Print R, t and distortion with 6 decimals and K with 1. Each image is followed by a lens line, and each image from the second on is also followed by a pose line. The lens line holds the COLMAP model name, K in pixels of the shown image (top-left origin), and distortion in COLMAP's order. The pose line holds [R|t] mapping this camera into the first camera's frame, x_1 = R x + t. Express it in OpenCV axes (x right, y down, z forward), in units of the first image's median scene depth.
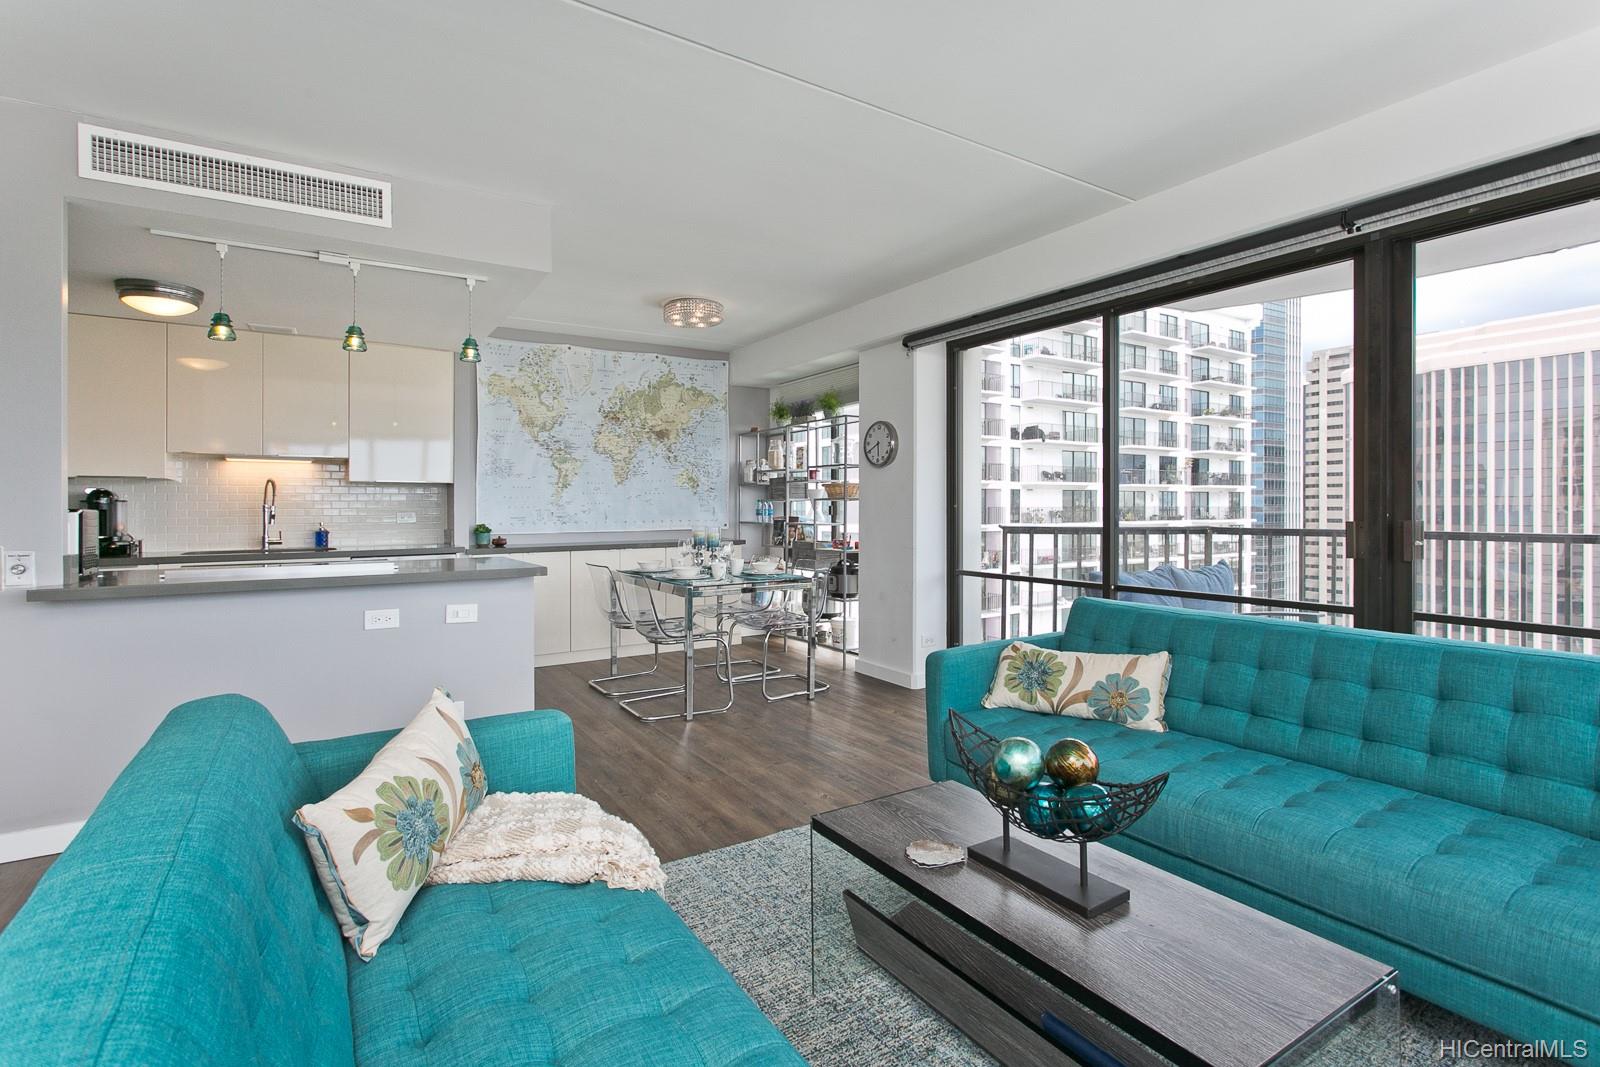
lens RADIAL K [[754.0, 0, 781.6], [0, 754.0, 499.8], [0, 0, 1]] dist [-0.003288, 0.002319]
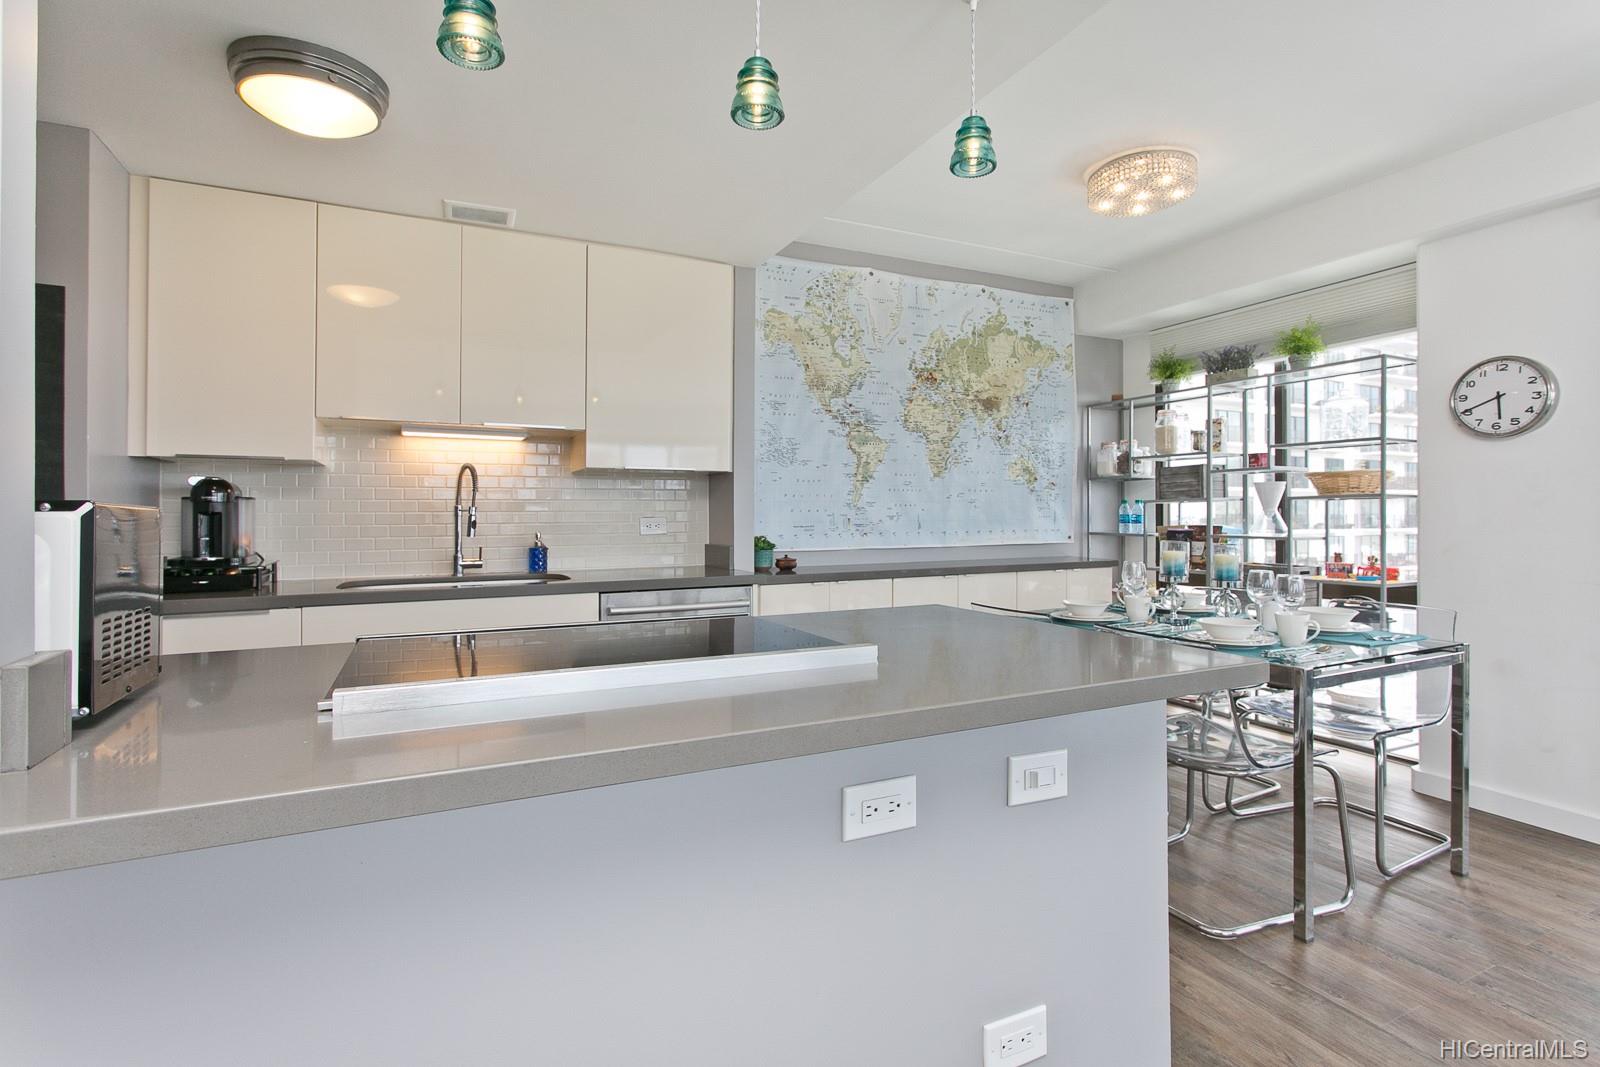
lens RADIAL K [[754.0, 0, 804.1], [0, 754.0, 504.5], [0, 0, 1]] dist [-0.003288, 0.002319]
pose [[0.995272, 0.000025, -0.097124, -0.296835], [-0.000352, 0.999994, -0.003346, 0.006998], [0.097124, 0.003364, 0.995267, 0.353042]]
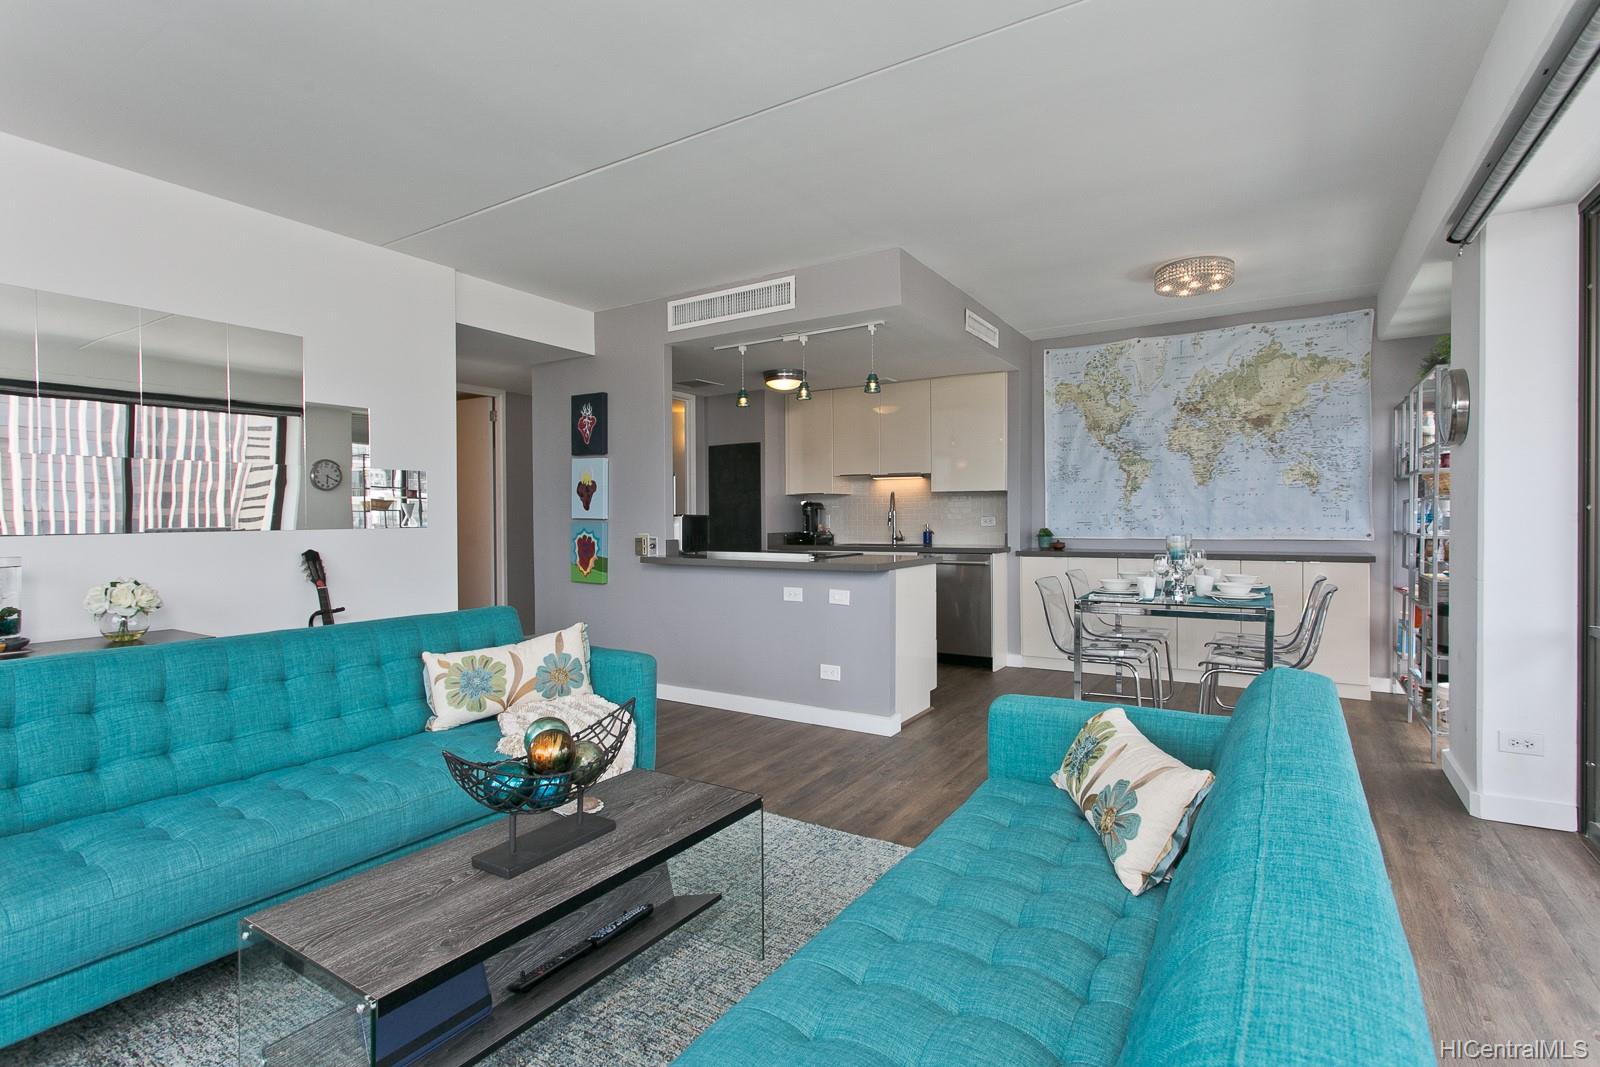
lens RADIAL K [[754.0, 0, 804.3], [0, 754.0, 519.3], [0, 0, 1]] dist [-0.003288, 0.002319]
pose [[0.441090, 0.006247, -0.897441, 0.403161], [0.012705, 0.999832, 0.013204, 0.001611], [0.897373, -0.017226, 0.440936, 0.229793]]
